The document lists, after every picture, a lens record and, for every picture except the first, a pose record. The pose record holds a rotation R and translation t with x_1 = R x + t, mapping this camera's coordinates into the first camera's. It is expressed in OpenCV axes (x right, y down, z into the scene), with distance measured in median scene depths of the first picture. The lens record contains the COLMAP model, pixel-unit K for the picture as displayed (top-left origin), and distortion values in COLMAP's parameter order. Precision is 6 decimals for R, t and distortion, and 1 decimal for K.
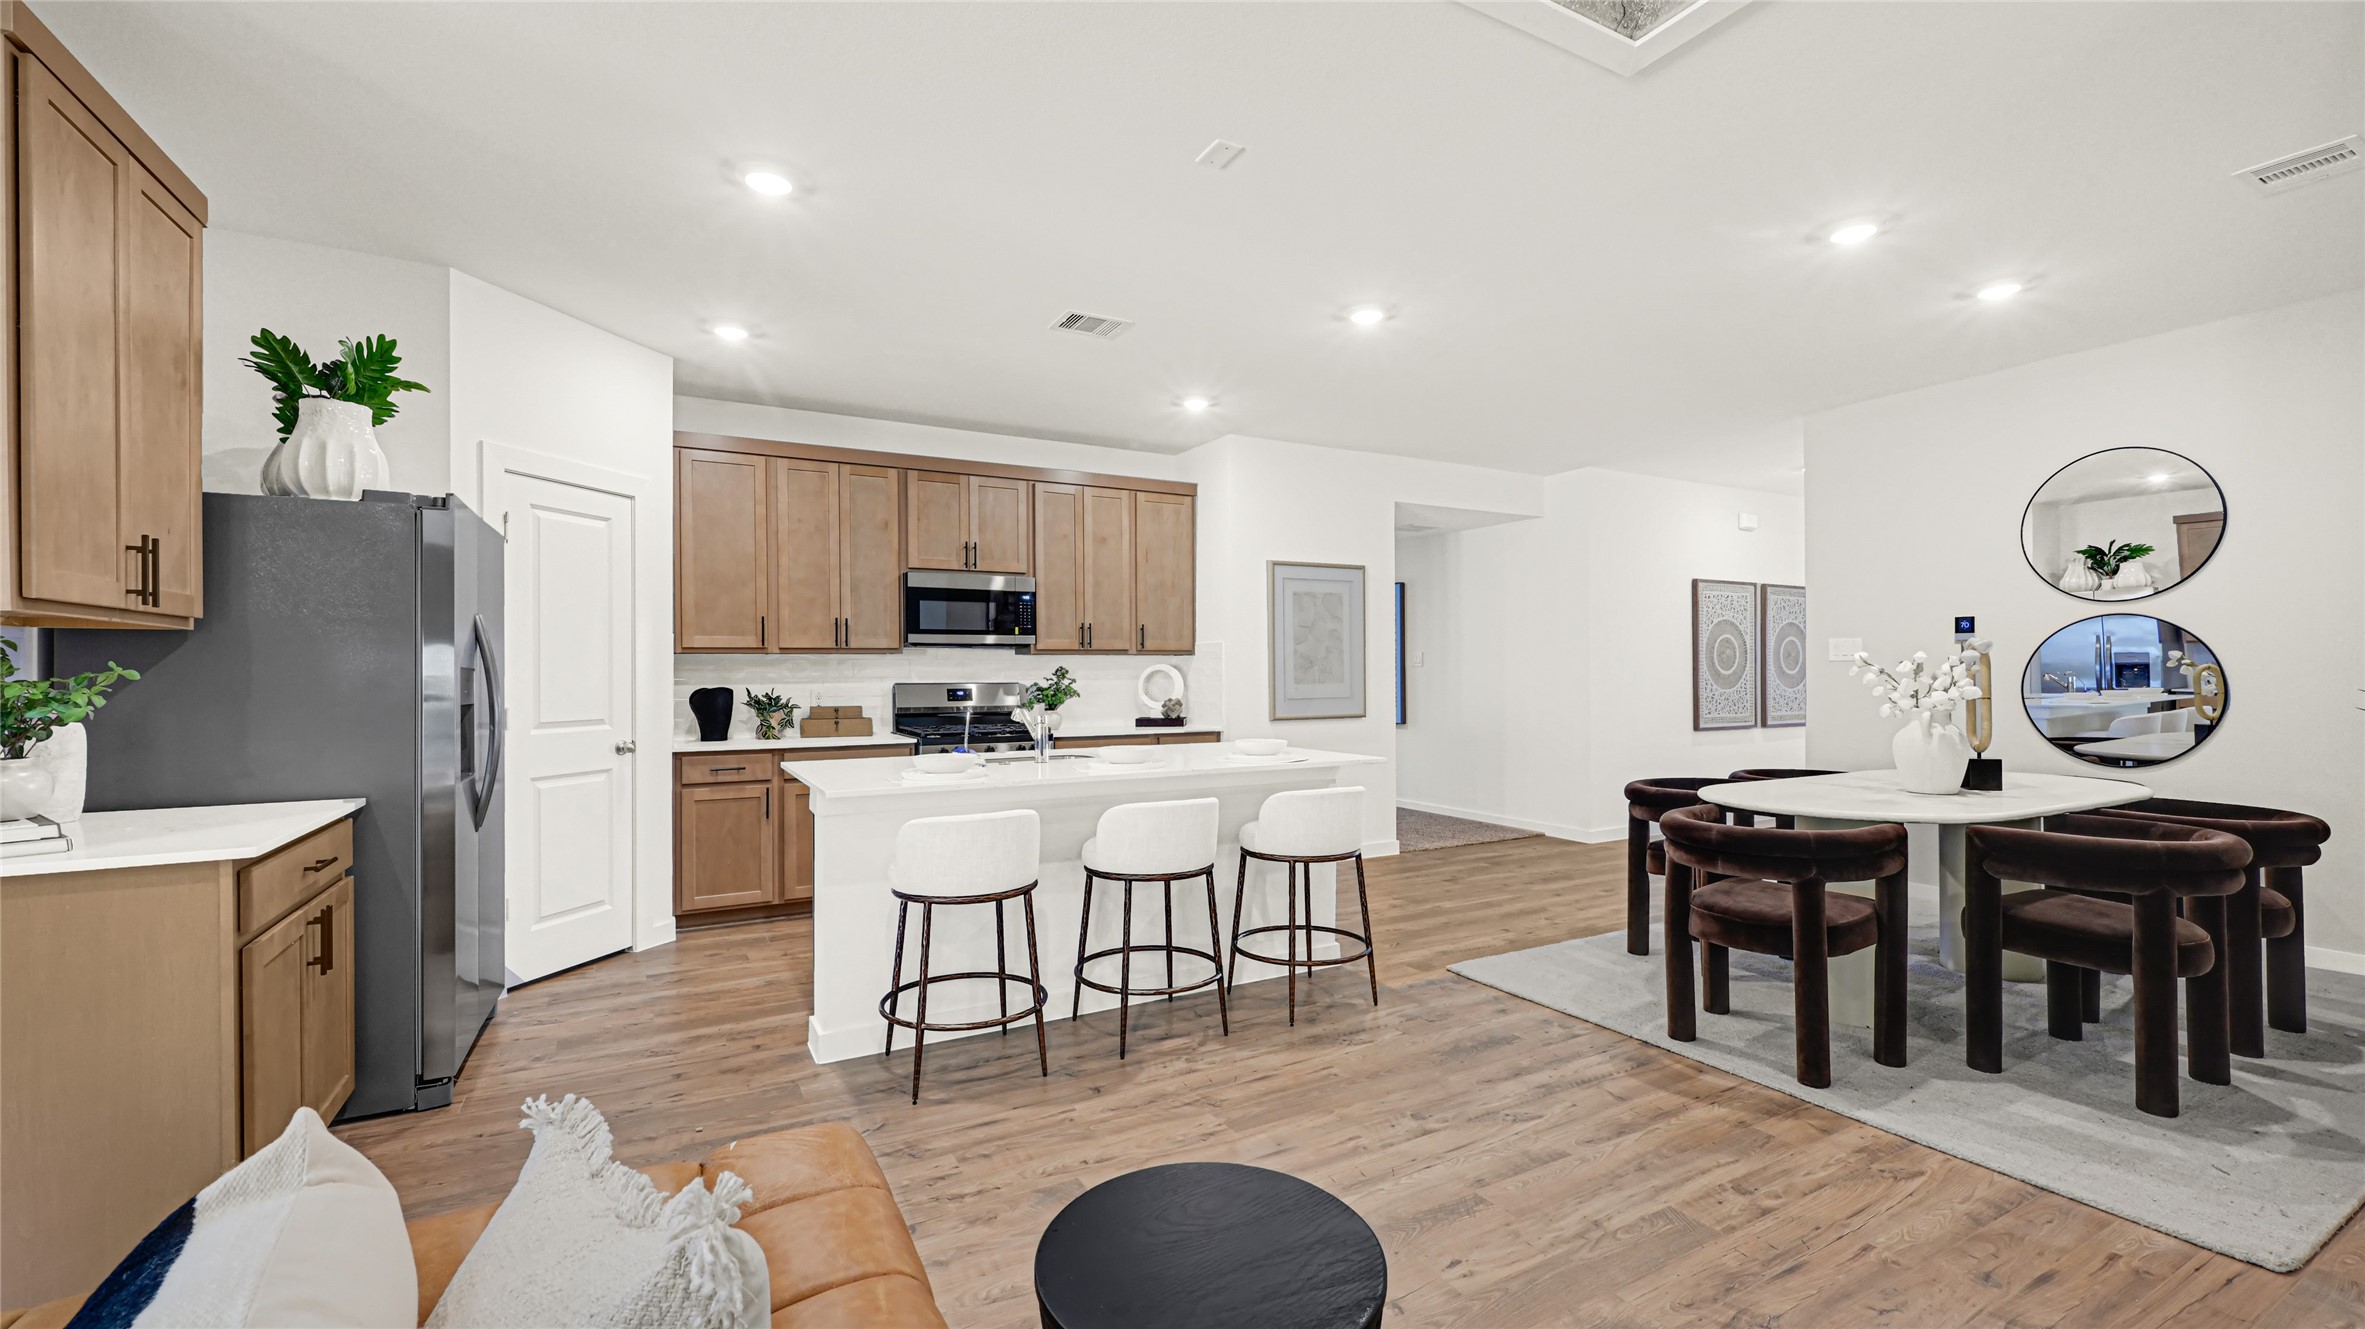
lens RADIAL K [[966.9, 0, 1181.5], [0, 966.9, 674.6], [0, 0, 1]] dist [-0.000833, -0.000163]
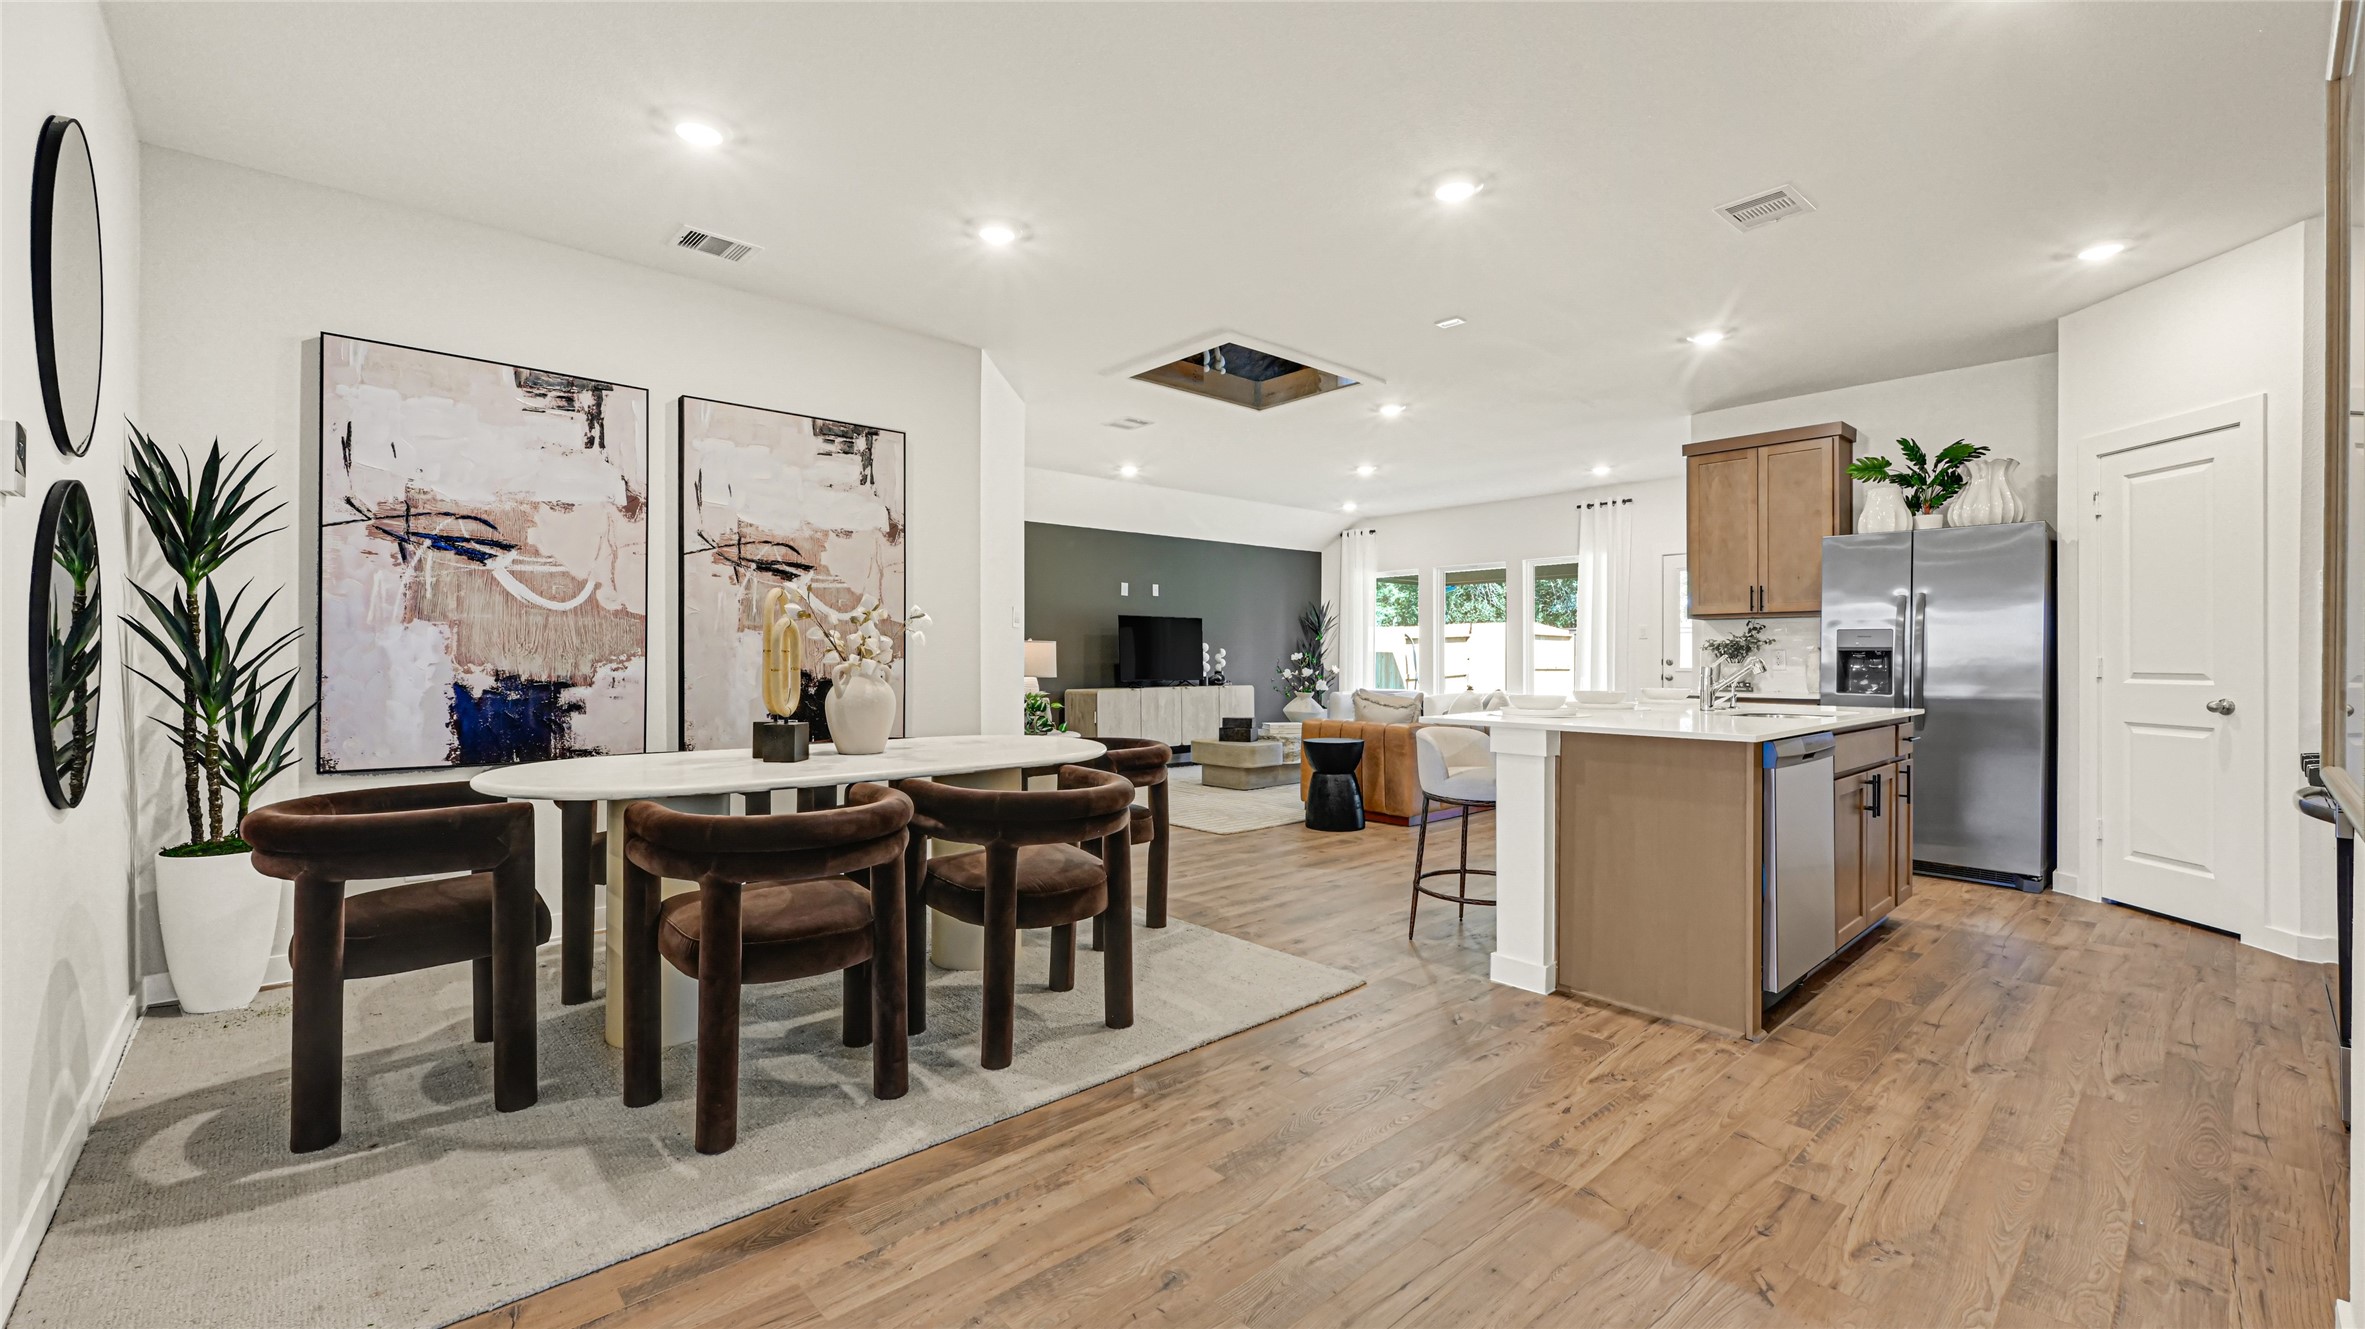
lens RADIAL K [[966.9, 0, 1181.6], [0, 966.9, 661.5], [0, 0, 1]] dist [-0.000833, -0.000163]
pose [[-0.973219, 0.004161, -0.229843, 0.455063], [0.002495, 0.999968, 0.007539, 0.018850], [0.229867, 0.006764, -0.973199, 1.304197]]
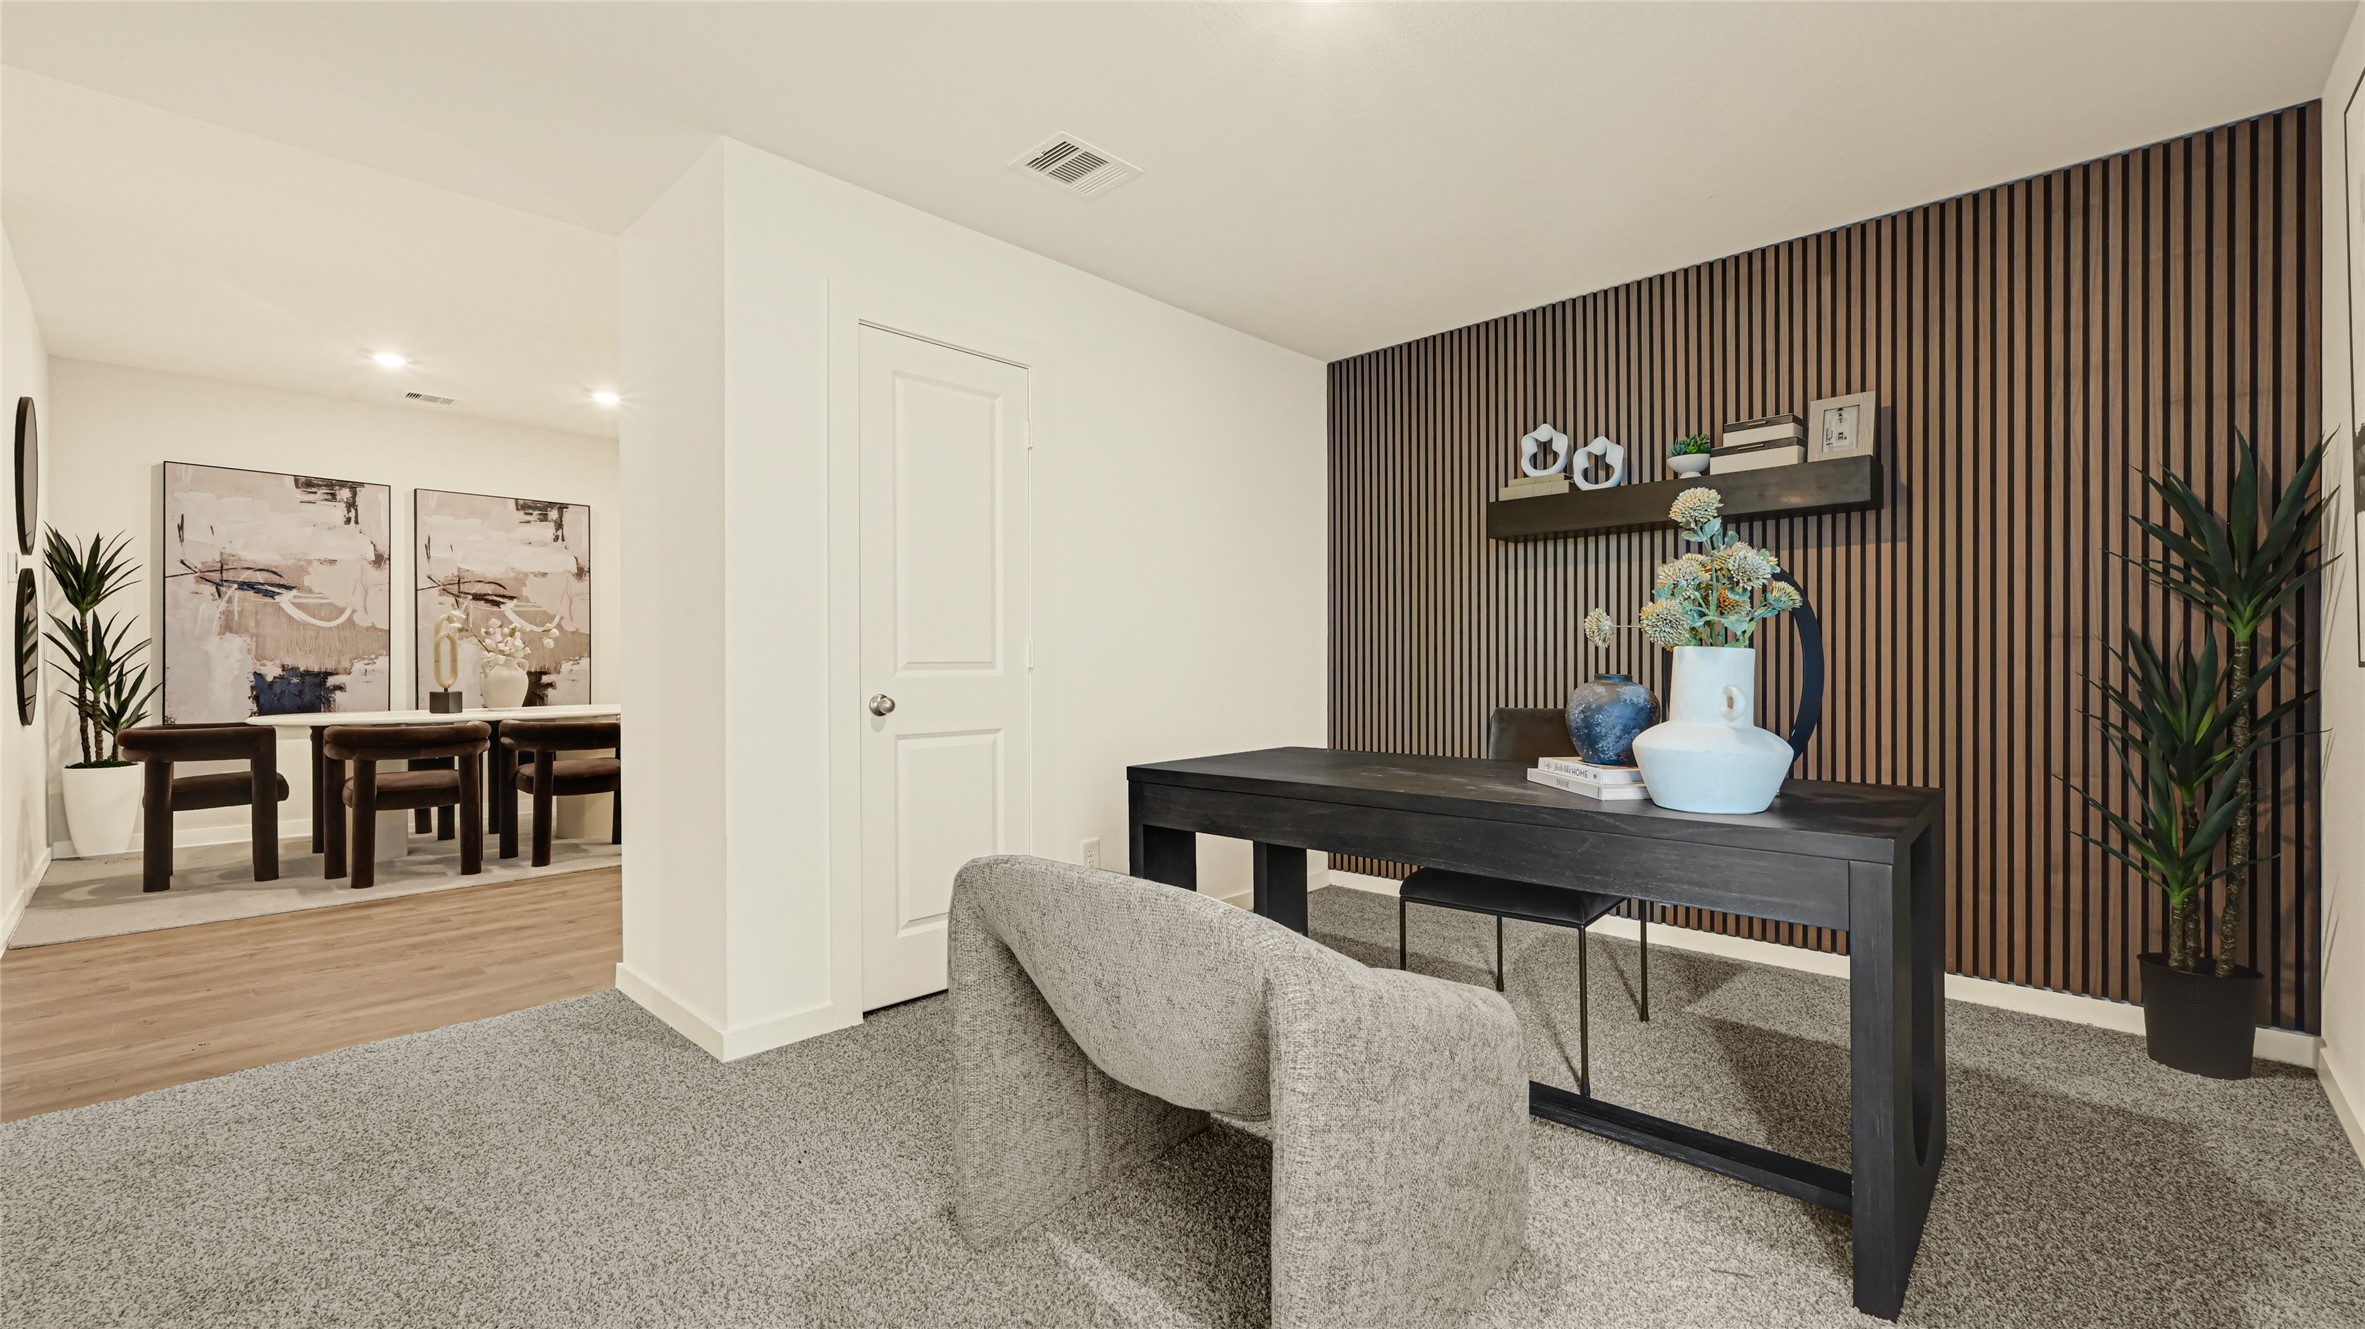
lens RADIAL K [[966.9, 0, 1185.1], [0, 966.9, 668.5], [0, 0, 1]] dist [-0.000833, -0.000163]
pose [[-0.953425, 0.010535, -0.301446, 0.125311], [0.009158, 0.999940, 0.005980, 0.036487], [0.301491, 0.002940, -0.953465, 1.880689]]
